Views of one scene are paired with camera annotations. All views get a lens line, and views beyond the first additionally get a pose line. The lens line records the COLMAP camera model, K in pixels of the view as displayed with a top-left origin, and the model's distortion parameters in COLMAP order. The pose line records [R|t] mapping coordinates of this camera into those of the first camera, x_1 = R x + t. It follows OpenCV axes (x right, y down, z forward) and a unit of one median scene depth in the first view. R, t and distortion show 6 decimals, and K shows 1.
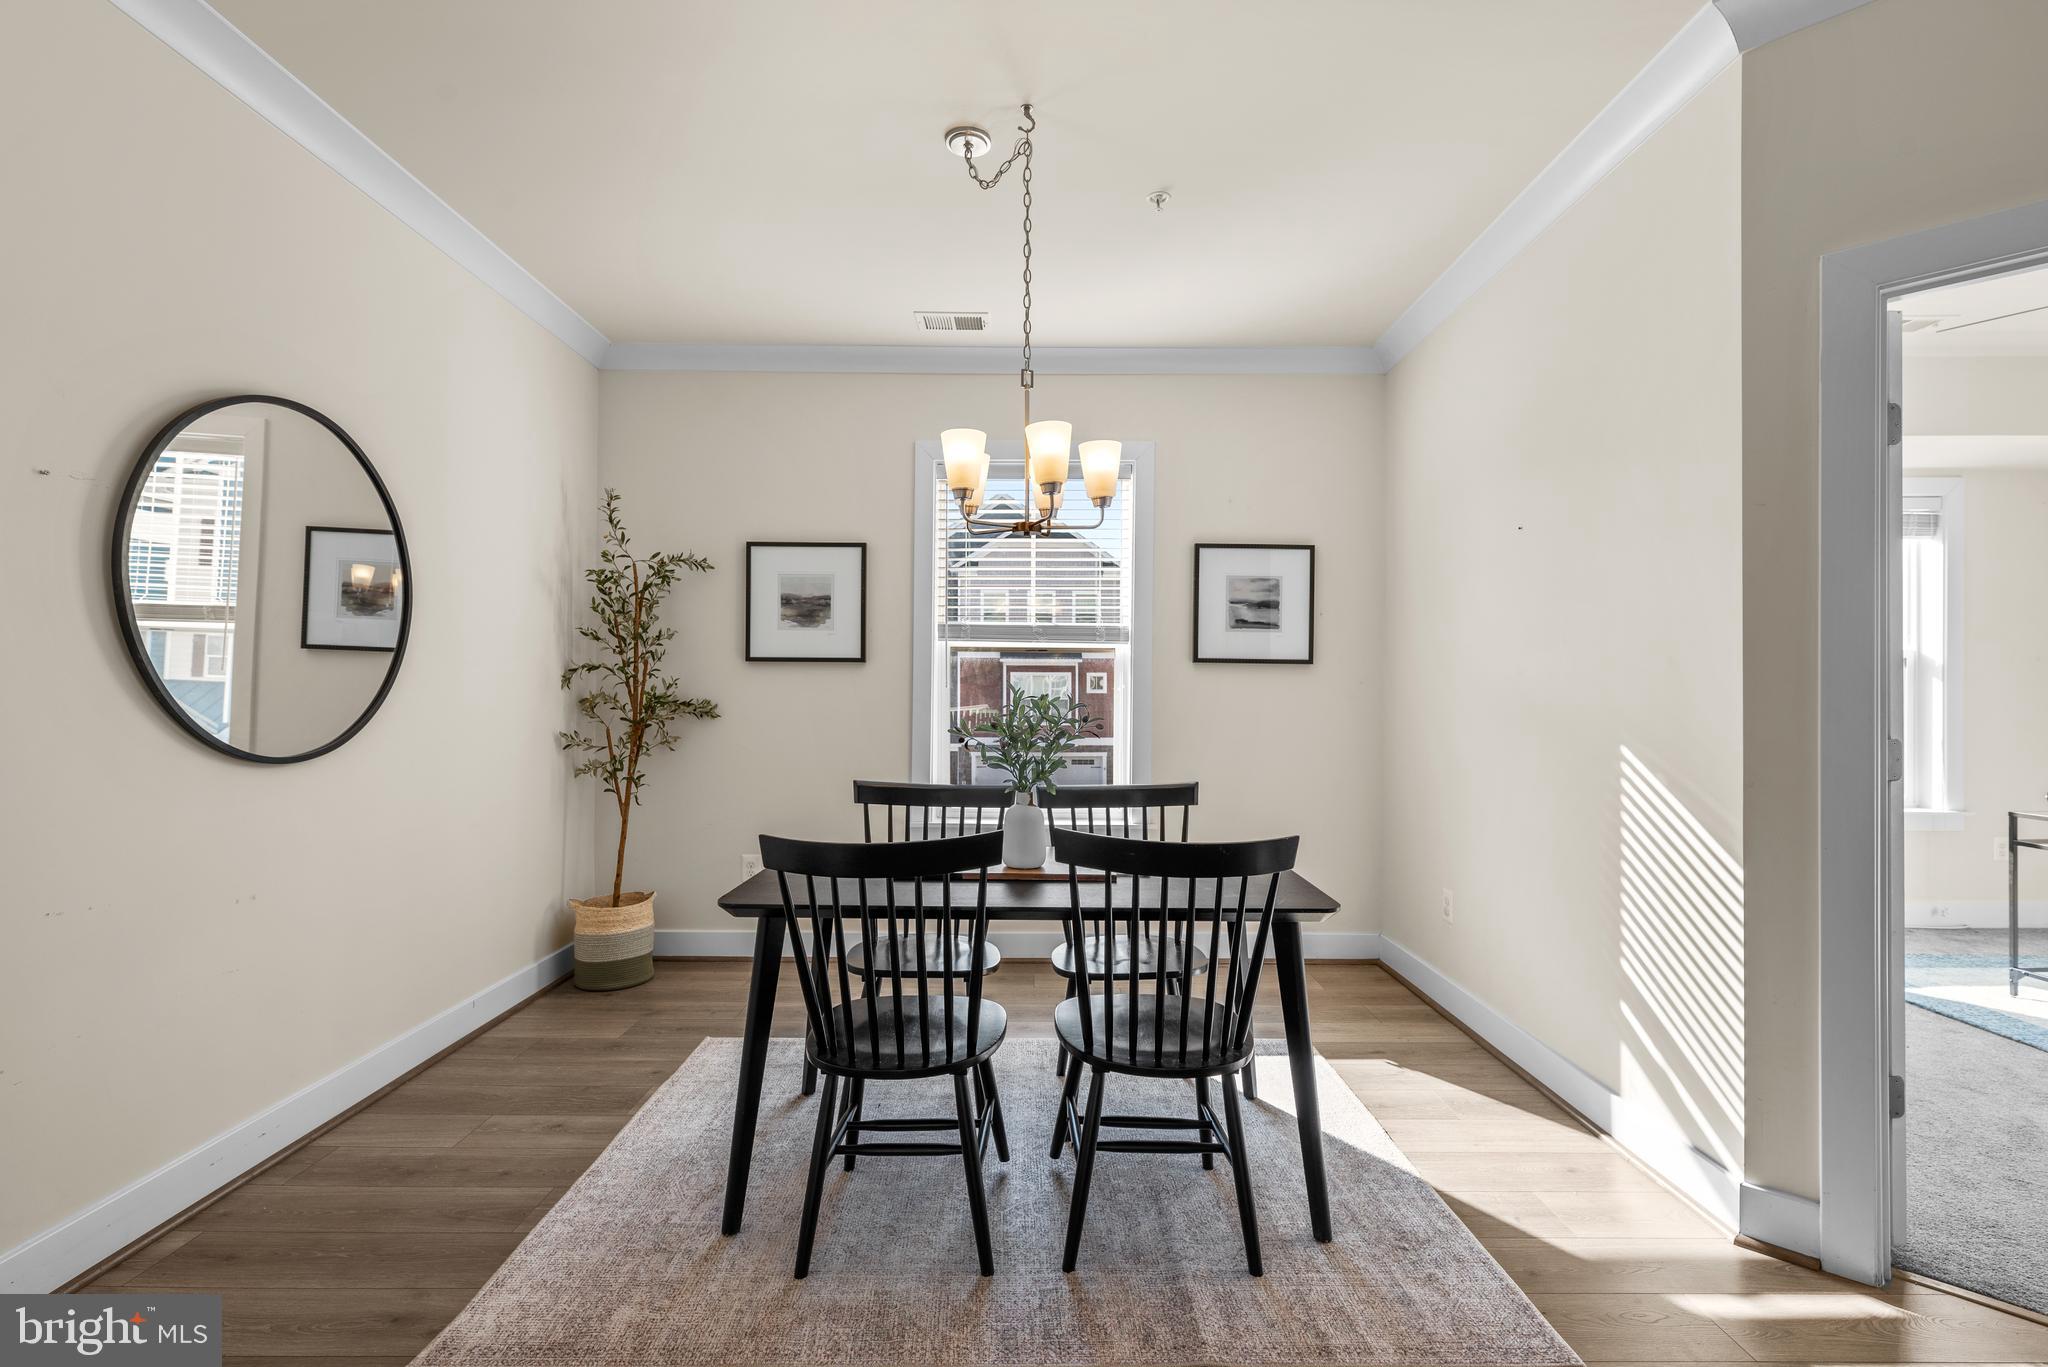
lens RADIAL K [[953.6, 0, 1032.2], [0, 953.6, 685.1], [0, 0, 1]] dist [0.000178, 0.000042]
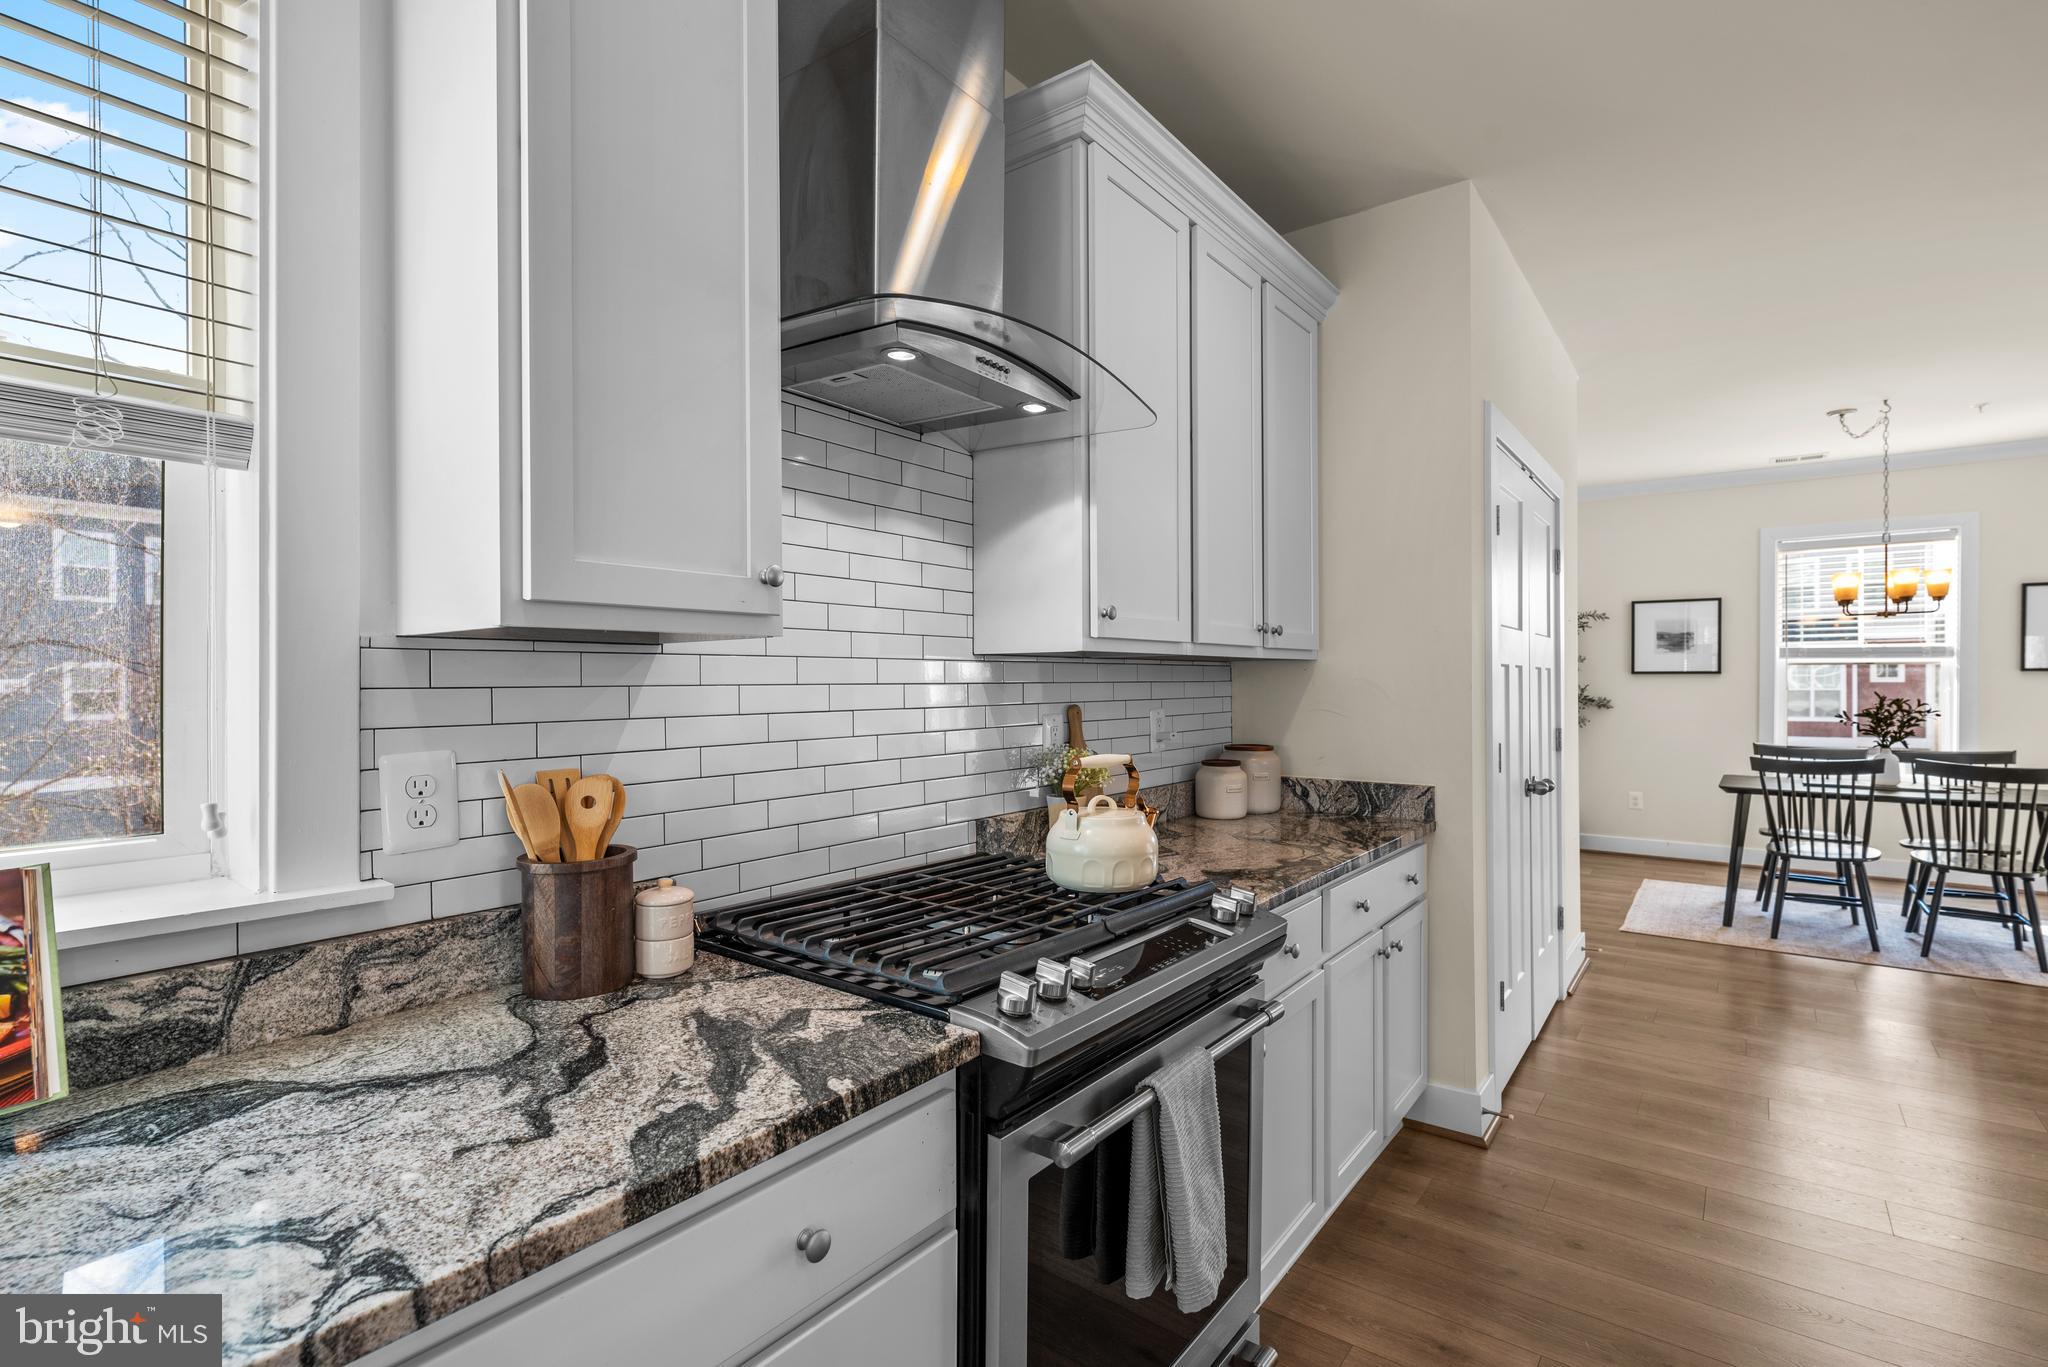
lens RADIAL K [[956.7, 0, 1024.0], [0, 956.7, 683.5], [0, 0, 1]] dist [-0.003032, -0.000626]
pose [[0.786932, -0.004751, -0.617022, -0.158282], [0.009500, 0.999945, 0.004416, -0.037775], [0.616967, -0.009337, 0.786934, -1.353360]]
